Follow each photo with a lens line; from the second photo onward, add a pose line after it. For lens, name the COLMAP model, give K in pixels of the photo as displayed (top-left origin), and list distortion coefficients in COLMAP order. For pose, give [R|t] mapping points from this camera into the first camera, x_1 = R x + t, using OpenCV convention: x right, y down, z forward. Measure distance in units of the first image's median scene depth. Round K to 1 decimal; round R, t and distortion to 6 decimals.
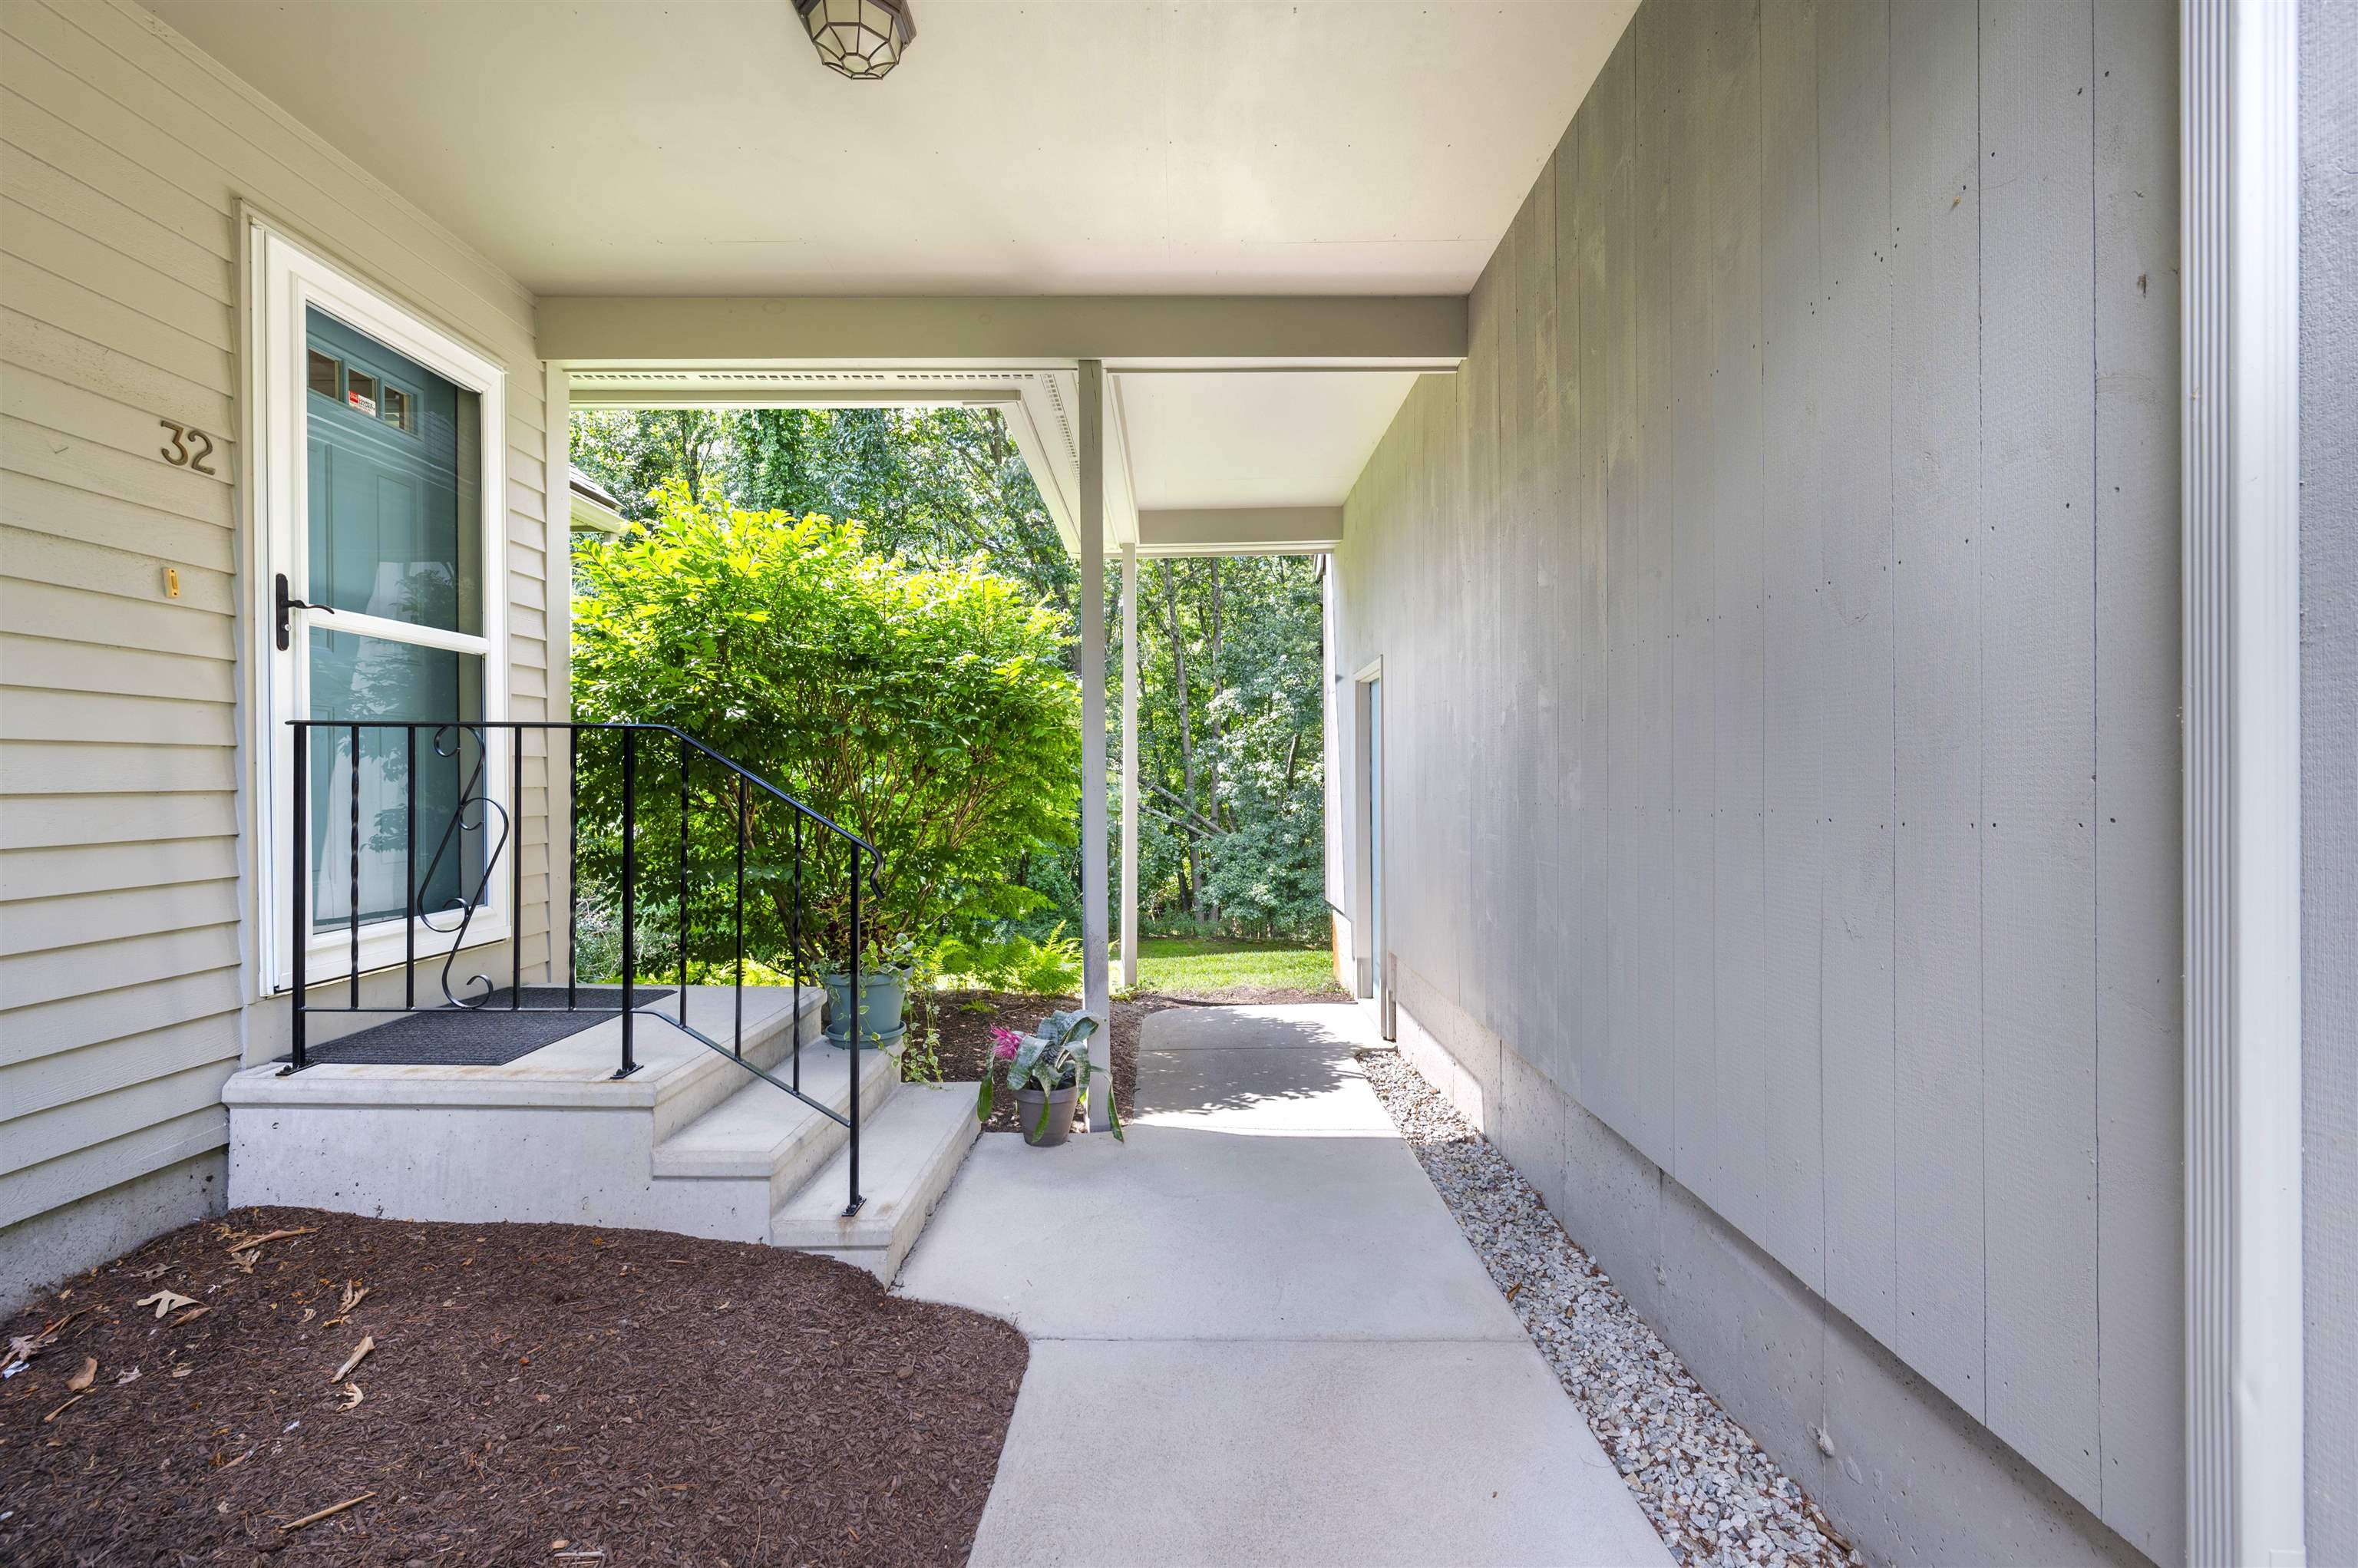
lens RADIAL K [[997.8, 0, 1185.8], [0, 997.8, 783.6], [0, 0, 1]] dist [0.001722, 0.000277]
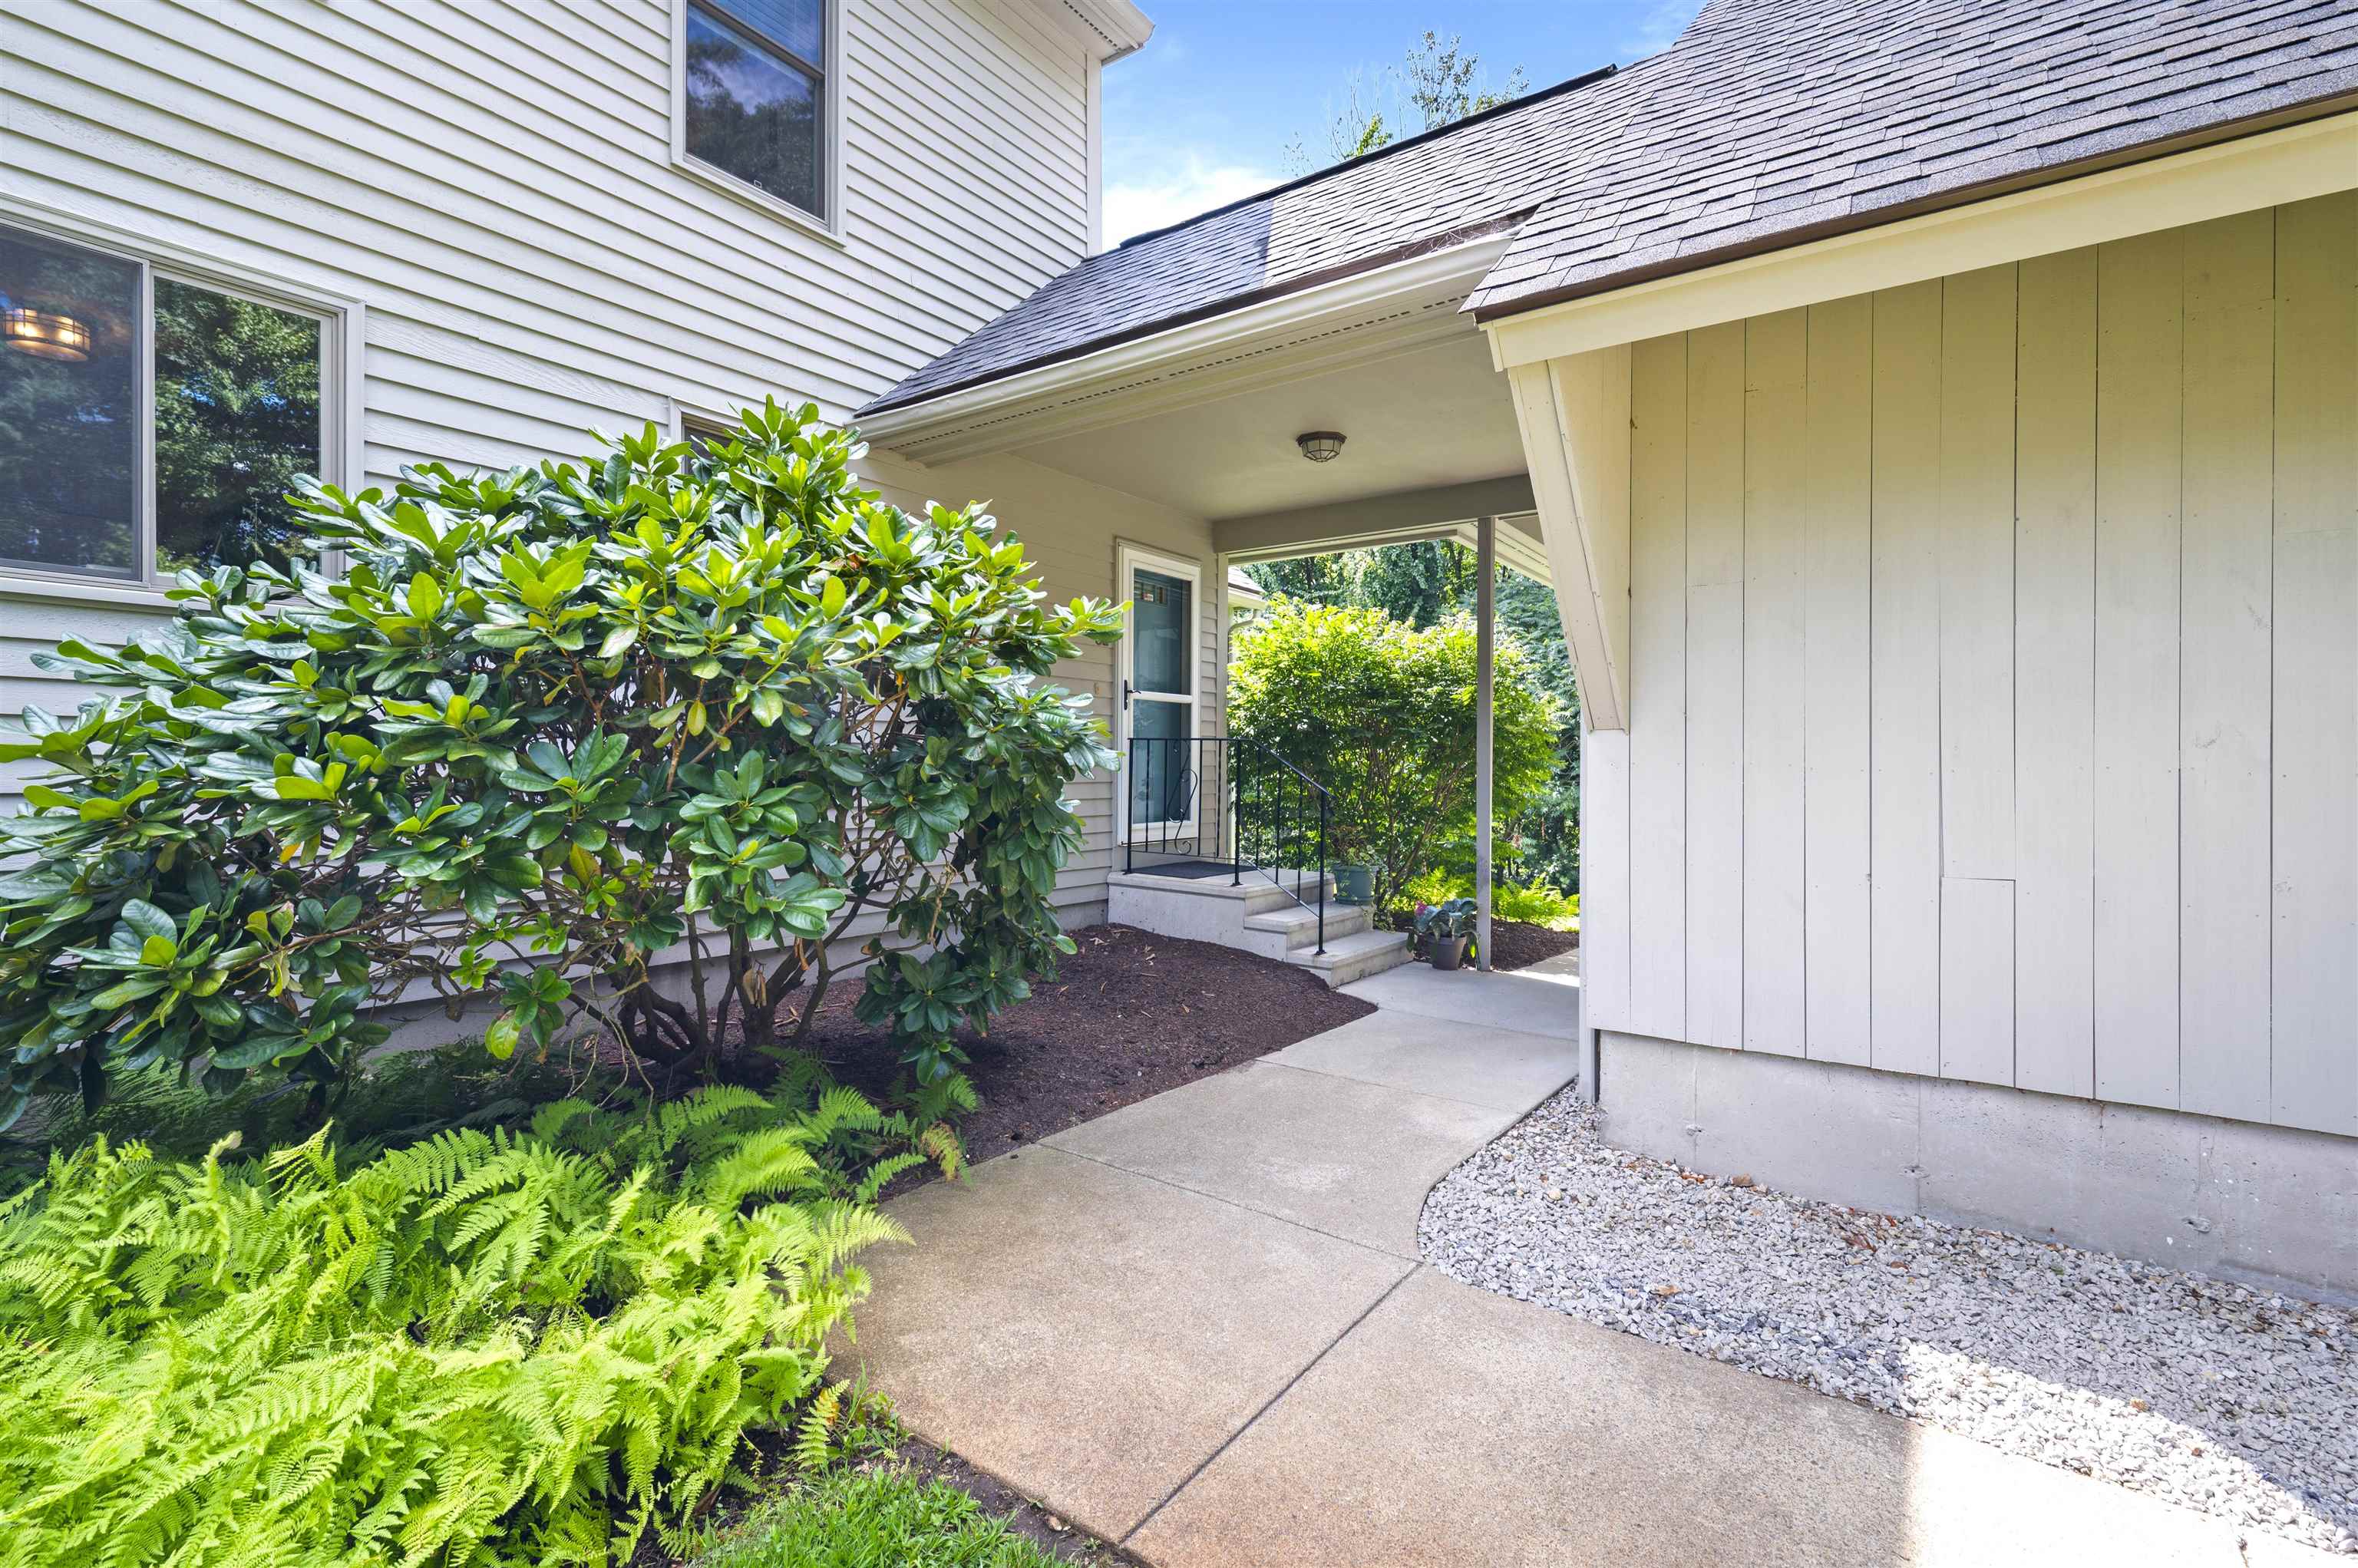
lens RADIAL K [[1078.6, 0, 1162.3], [0, 1078.6, 766.7], [0, 0, 1]] dist [0.002152, 0.000156]
pose [[0.804461, 0.022152, -0.593593, 0.691841], [-0.016920, 0.999753, 0.014379, -0.028706], [0.593765, -0.001524, 0.804637, -0.994875]]
